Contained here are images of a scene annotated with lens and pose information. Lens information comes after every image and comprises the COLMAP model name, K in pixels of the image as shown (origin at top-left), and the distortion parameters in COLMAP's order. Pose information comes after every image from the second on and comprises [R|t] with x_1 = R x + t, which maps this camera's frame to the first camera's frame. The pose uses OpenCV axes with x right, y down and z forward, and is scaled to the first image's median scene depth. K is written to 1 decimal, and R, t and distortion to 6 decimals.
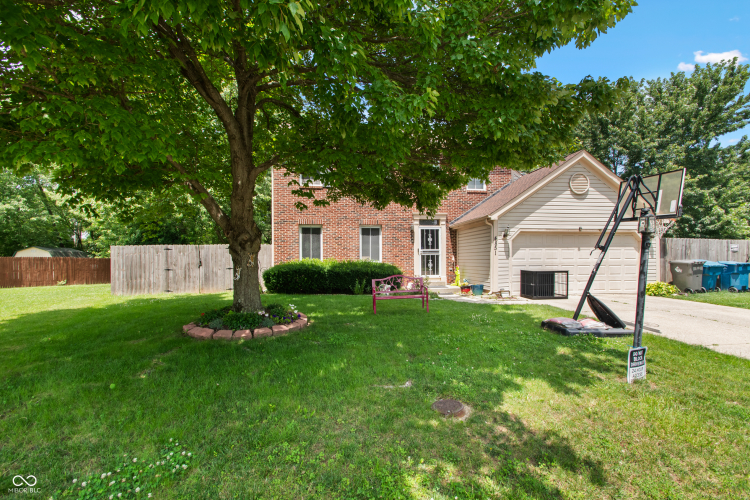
lens RADIAL K [[336.7, 0, 375.0], [0, 336.7, 250.0], [0, 0, 1]] dist [0.000601, 0.000061]
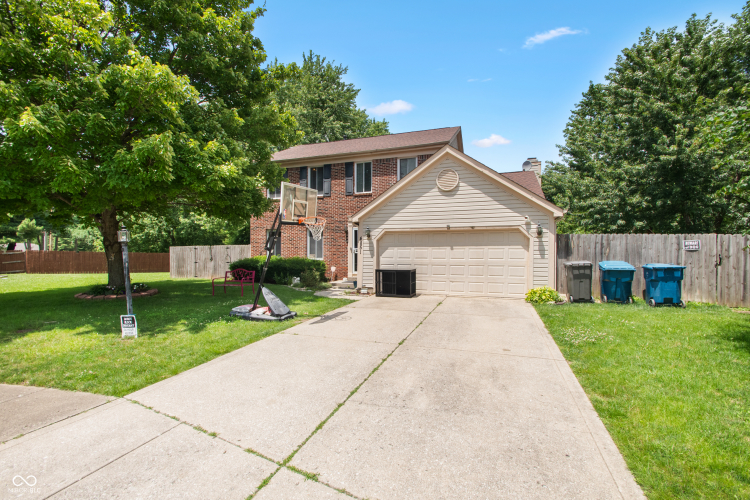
lens RADIAL K [[320.9, 0, 375.0], [0, 320.9, 250.0], [0, 0, 1]] dist [-0.000269, -0.000238]
pose [[0.896196, 0.000449, -0.443659, 0.782959], [0.005305, 0.999917, 0.011727, -0.008880], [0.443628, -0.012863, 0.896119, 0.088426]]
